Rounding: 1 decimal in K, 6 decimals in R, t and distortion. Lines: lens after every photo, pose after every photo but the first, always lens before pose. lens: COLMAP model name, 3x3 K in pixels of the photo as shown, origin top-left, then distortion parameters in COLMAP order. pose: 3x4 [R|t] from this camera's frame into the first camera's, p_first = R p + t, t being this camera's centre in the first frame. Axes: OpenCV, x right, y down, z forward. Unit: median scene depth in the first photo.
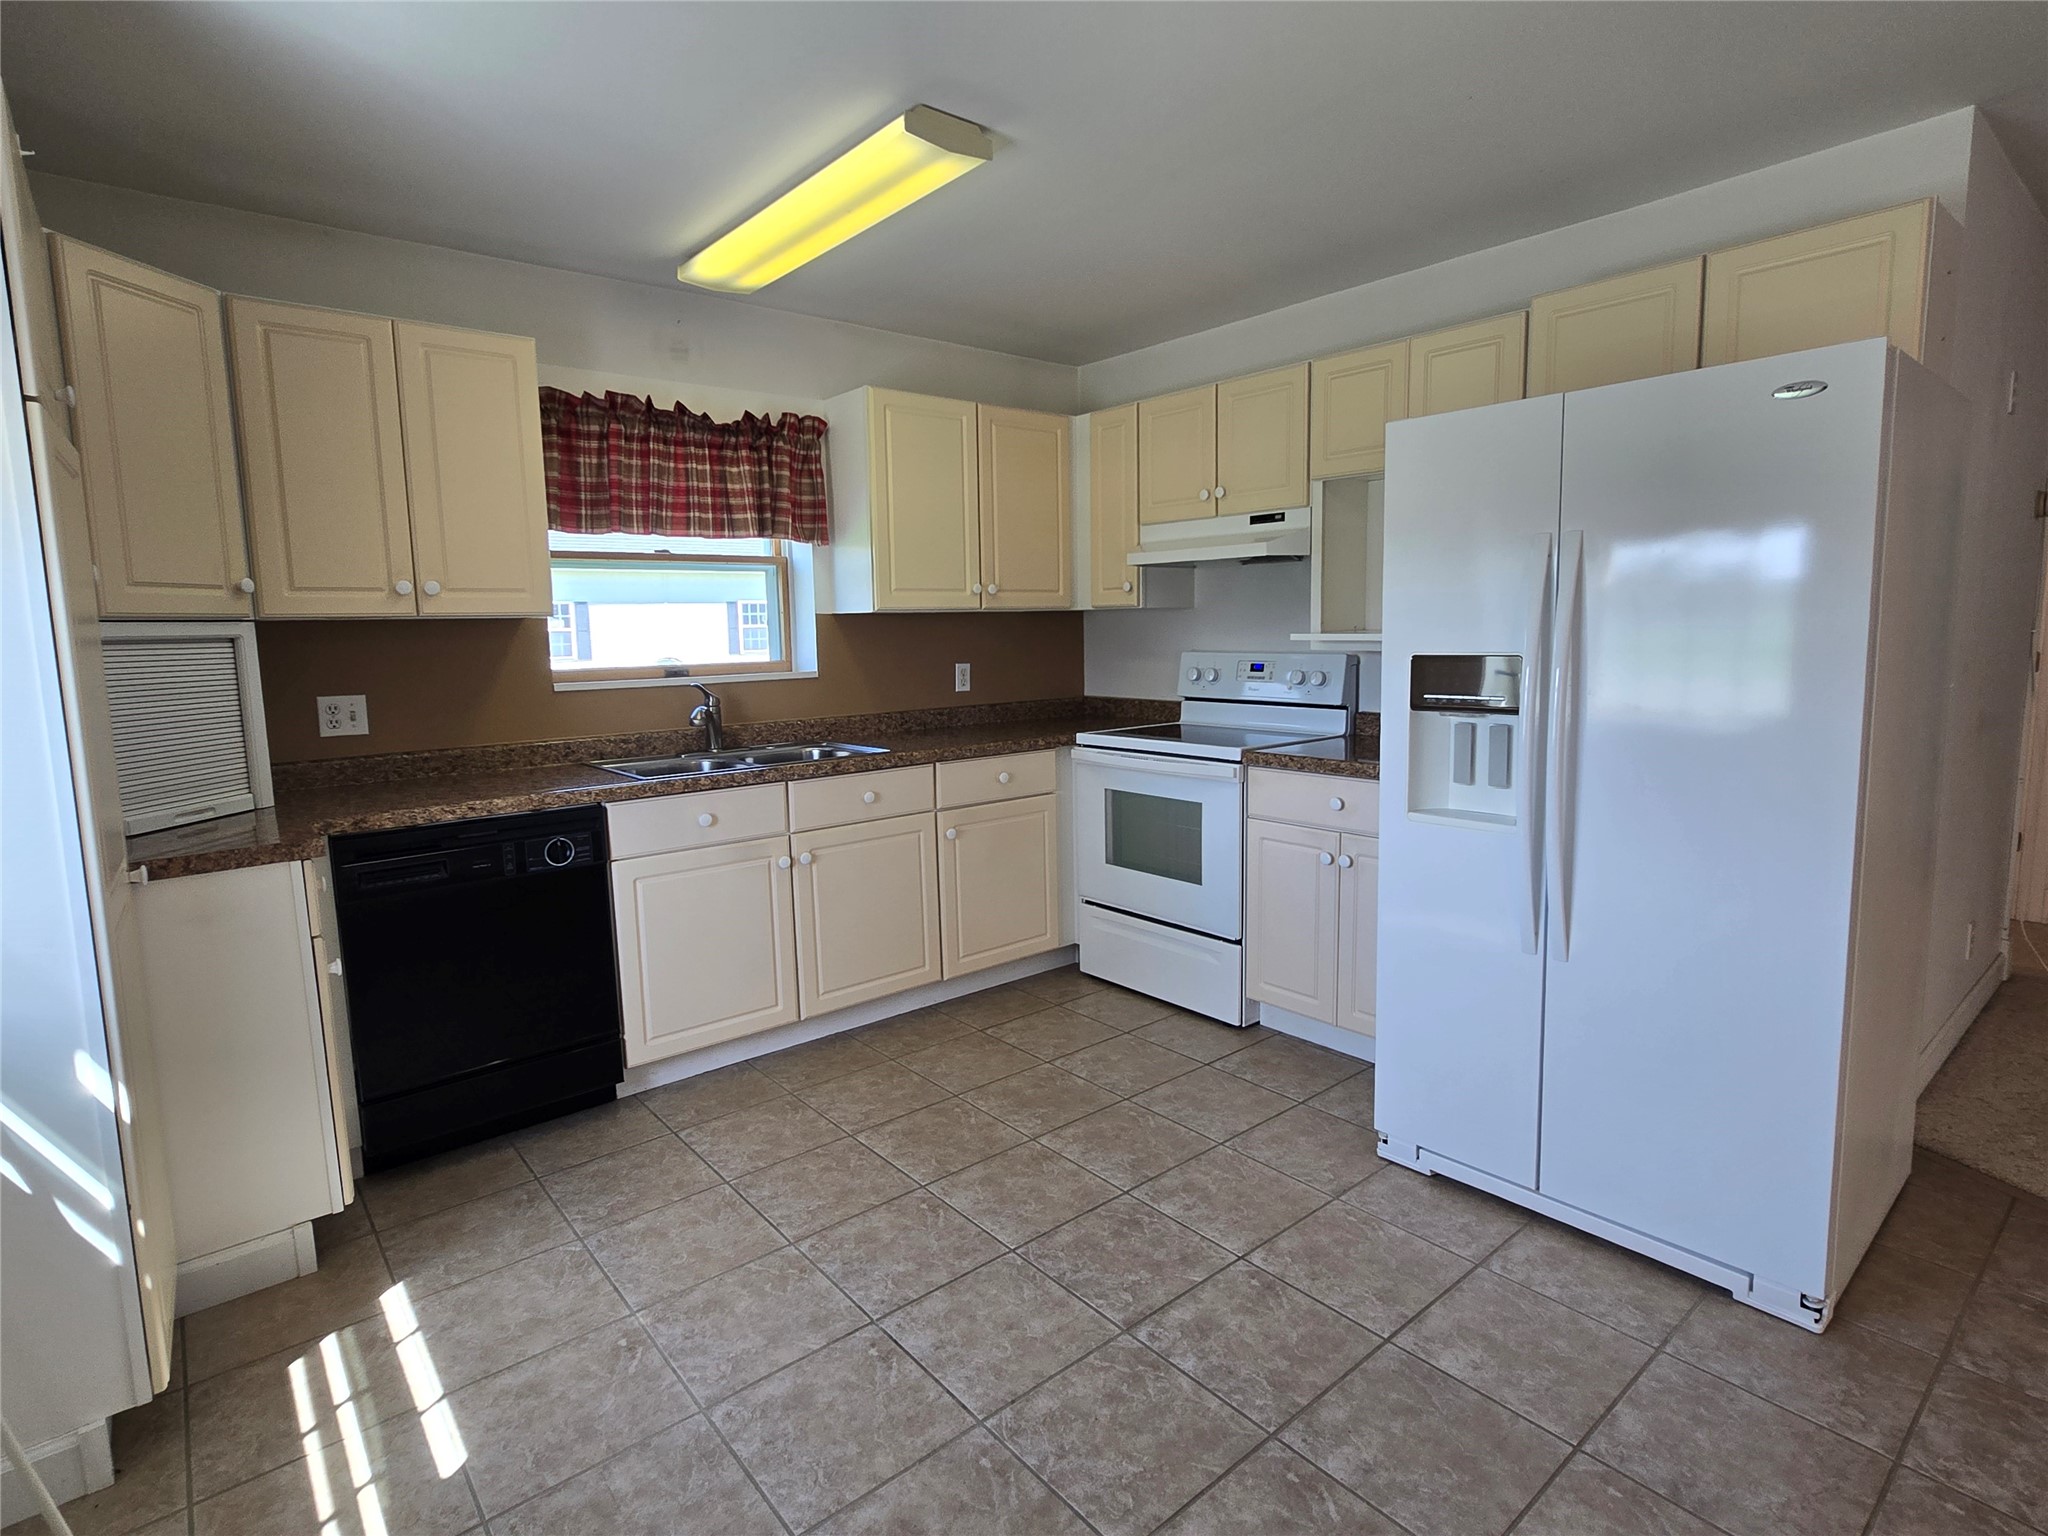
lens RADIAL K [[1044.8, 0, 1026.2], [0, 1044.8, 753.5], [0, 0, 1]] dist [0.000943, -0.000341]
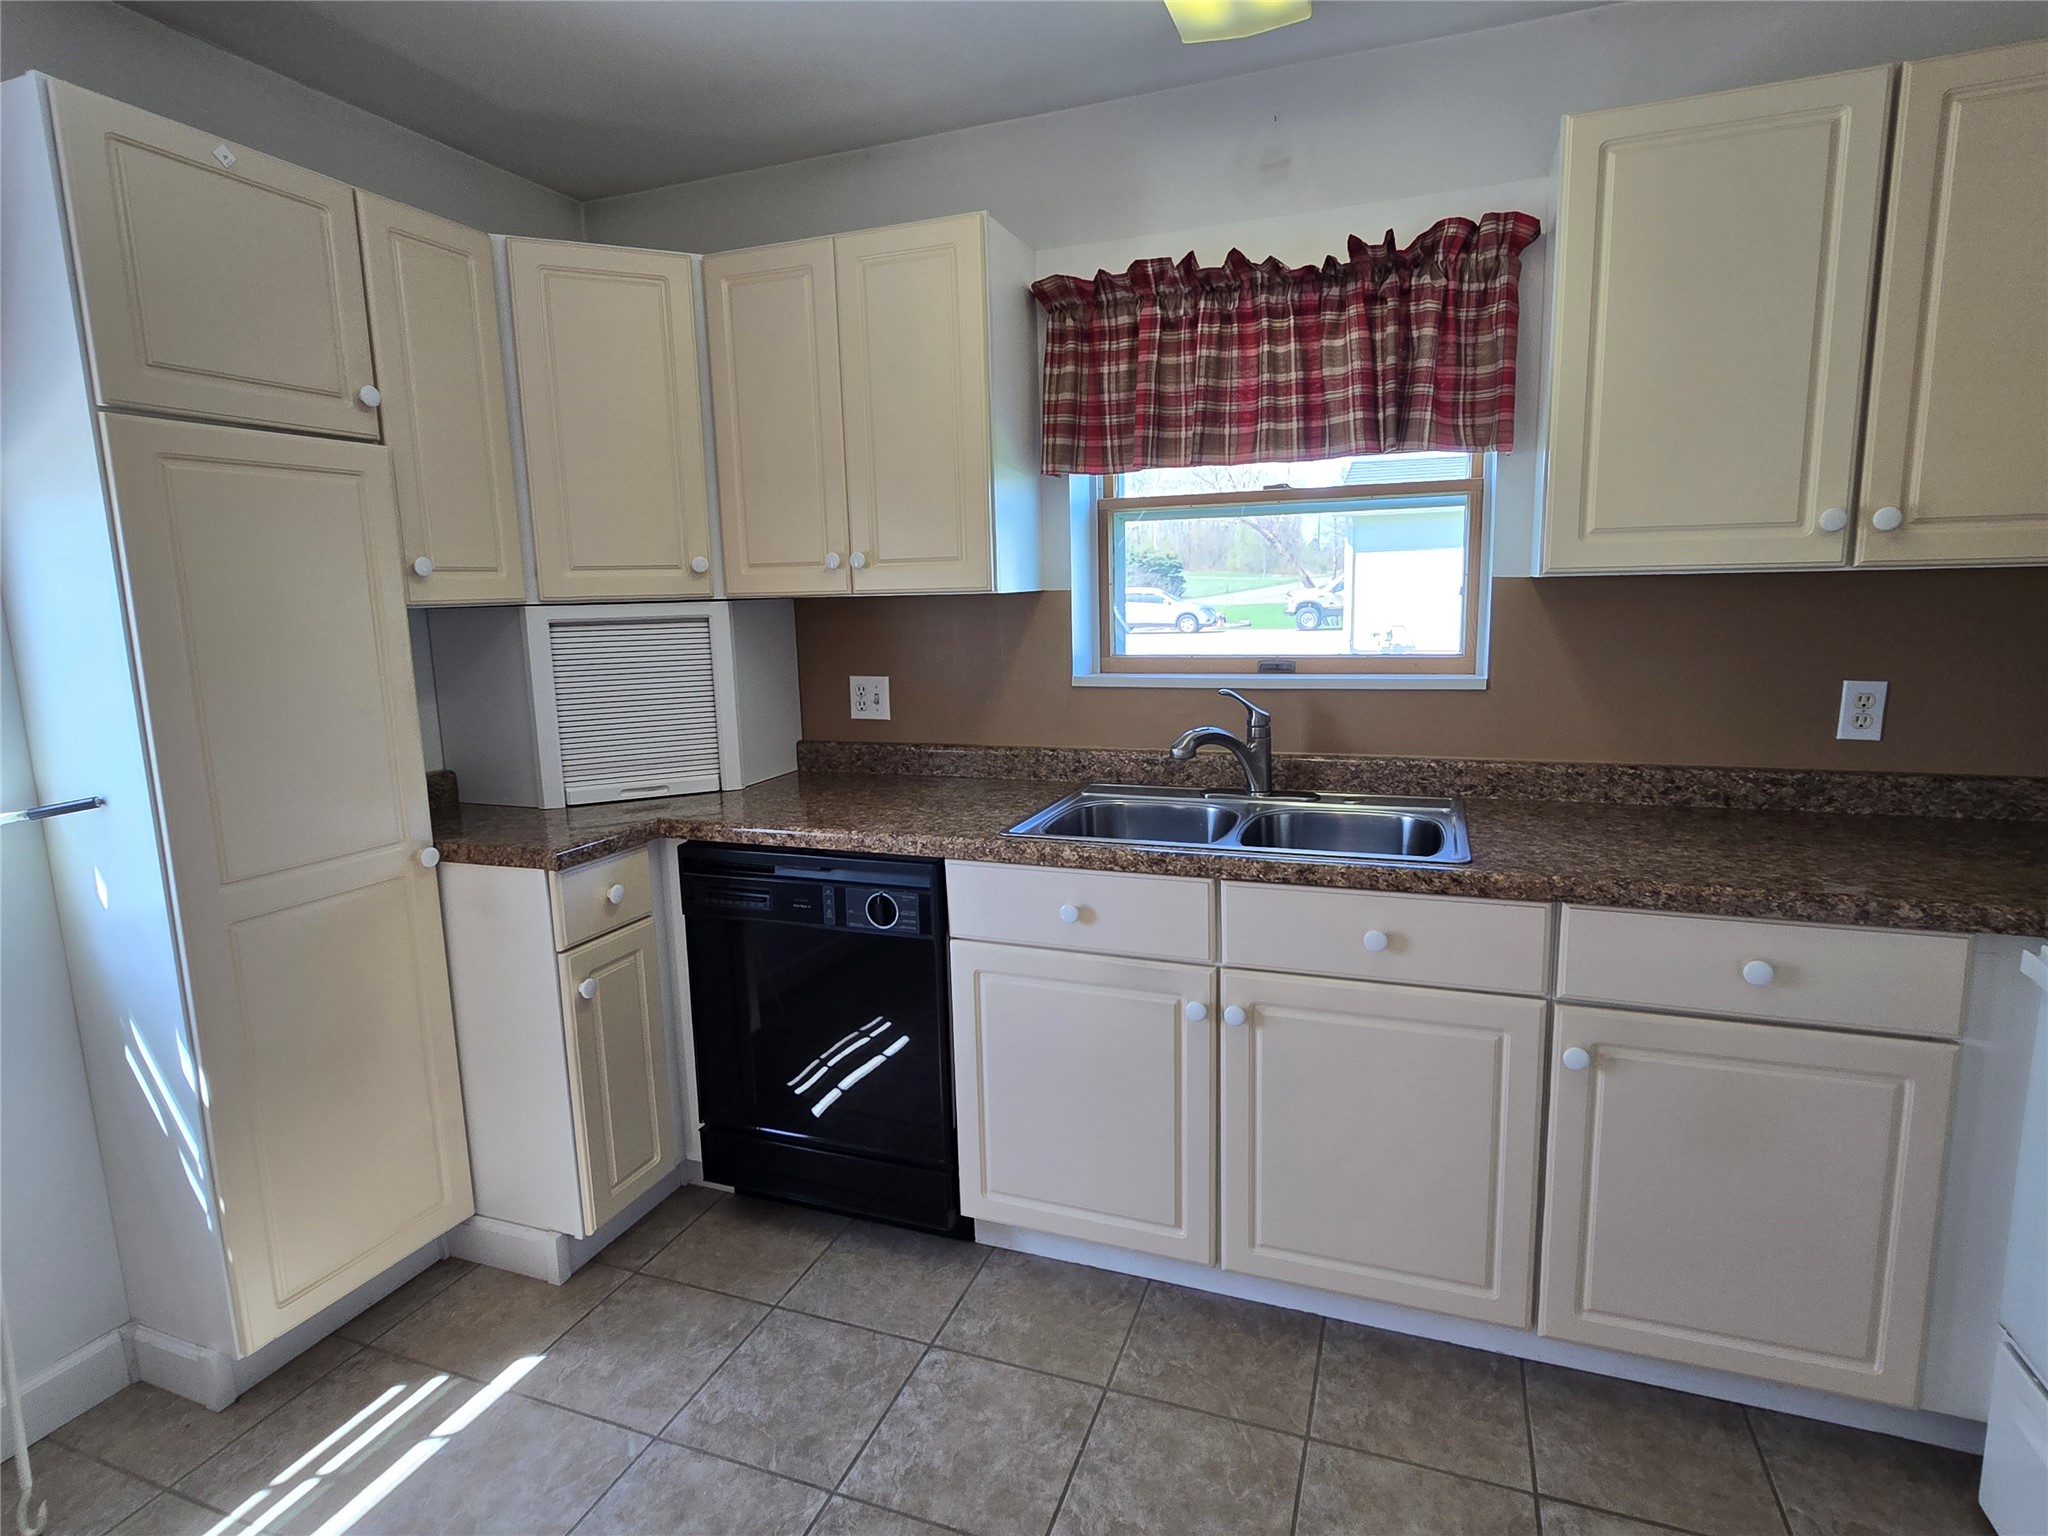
lens RADIAL K [[1046.4, 0, 1053.7], [0, 1046.4, 752.7], [0, 0, 1]] dist [-0.001302, -0.000909]
pose [[0.505501, 0.142145, -0.851036, 0.197639], [-0.092068, 0.989591, 0.110601, -0.092274], [0.857900, 0.022444, 0.513327, 0.579567]]
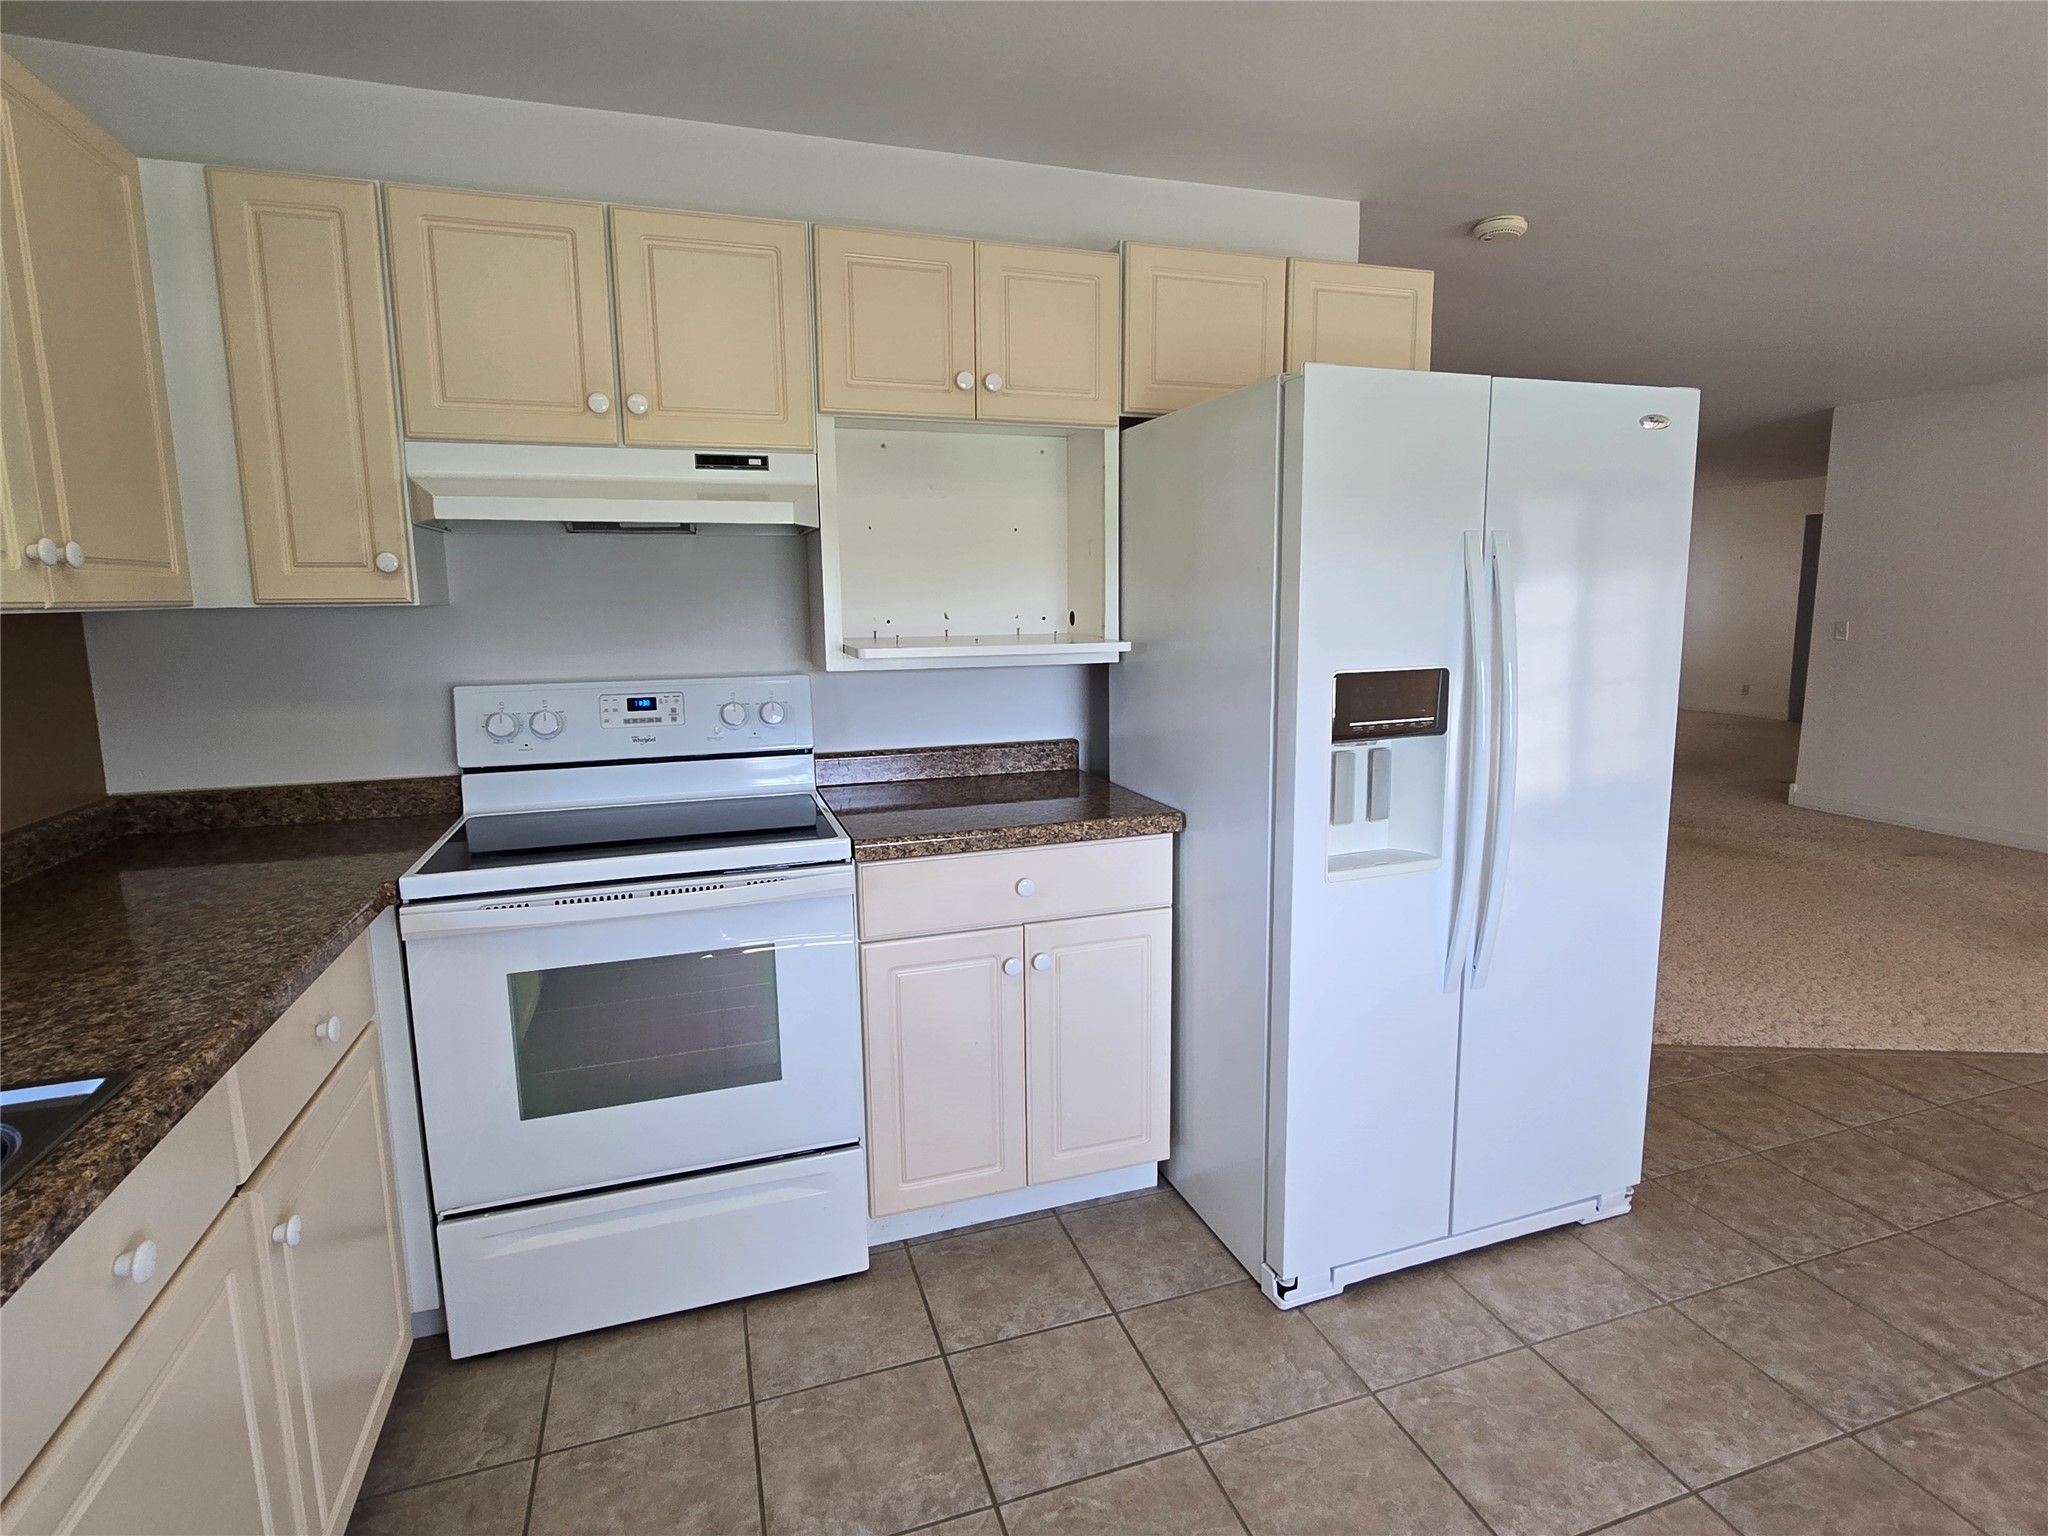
lens RADIAL K [[1046.4, 0, 1053.7], [0, 1046.4, 752.7], [0, 0, 1]] dist [-0.001302, -0.000909]
pose [[0.355355, -0.124302, 0.926430, -0.306372], [0.121086, 0.988889, 0.086236, -0.089947], [-0.926855, 0.081533, 0.366458, 0.641045]]
